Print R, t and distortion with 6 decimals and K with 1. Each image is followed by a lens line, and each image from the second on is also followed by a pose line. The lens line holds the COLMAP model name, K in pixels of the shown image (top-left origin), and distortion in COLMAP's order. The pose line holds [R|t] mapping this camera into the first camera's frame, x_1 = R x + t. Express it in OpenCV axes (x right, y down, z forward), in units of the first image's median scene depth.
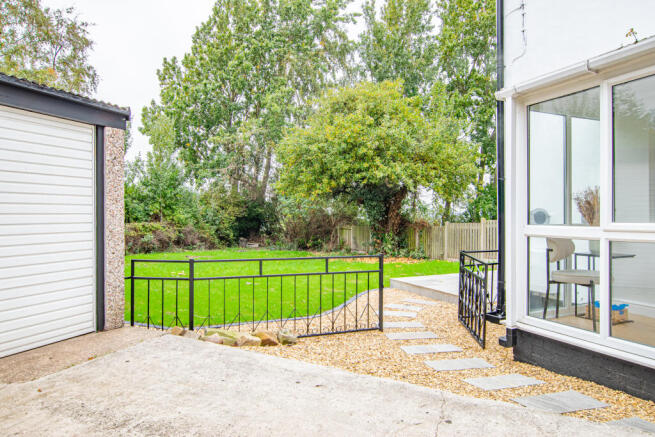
lens RADIAL K [[420.8, 0, 327.5], [0, 420.8, 218.5], [0, 0, 1]] dist [0.008684, 0.002505]
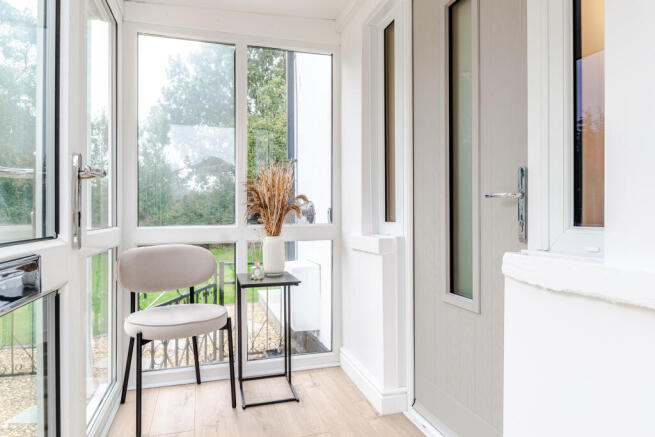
lens RADIAL K [[422.9, 0, 327.5], [0, 422.9, 218.5], [0, 0, 1]] dist [0.002241, 0.001459]
pose [[0.990880, 0.009279, -0.134426, 0.161398], [-0.009400, 0.999956, -0.000262, -0.000694], [0.134418, 0.001523, 0.990924, 0.088322]]
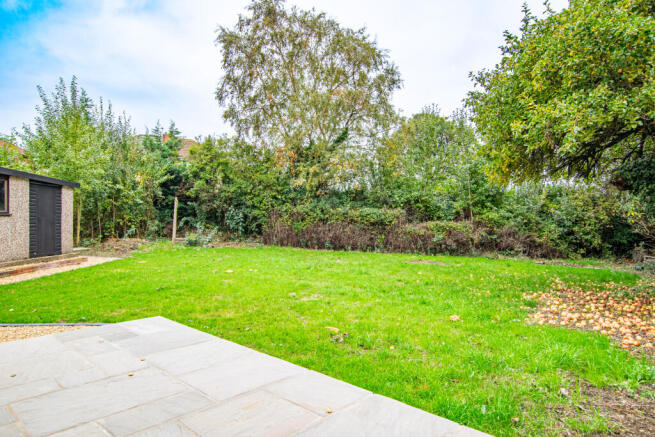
lens RADIAL K [[422.9, 0, 327.5], [0, 422.9, 218.5], [0, 0, 1]] dist [0.002241, 0.001459]
pose [[0.403015, 0.017208, -0.915032, 0.327352], [-0.011131, 0.999841, 0.013900, -0.006750], [0.915126, 0.004584, 0.403142, 0.383955]]
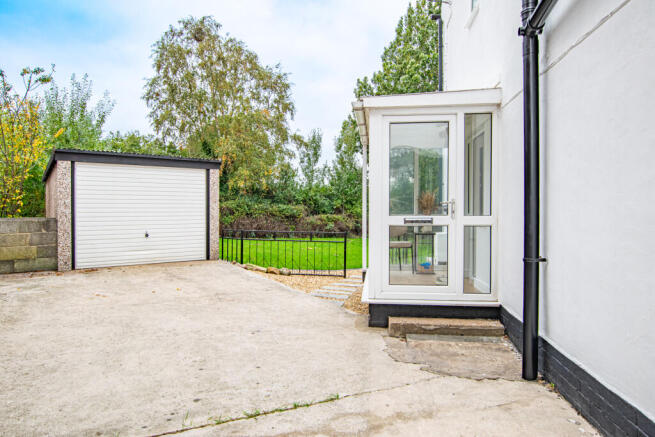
lens RADIAL K [[422.9, 0, 327.5], [0, 422.9, 218.5], [0, 0, 1]] dist [0.002241, 0.001459]
pose [[0.856985, 0.020195, -0.514946, 0.233935], [-0.013120, 0.999763, 0.017375, -0.000525], [0.515175, -0.008135, 0.857047, -0.121009]]
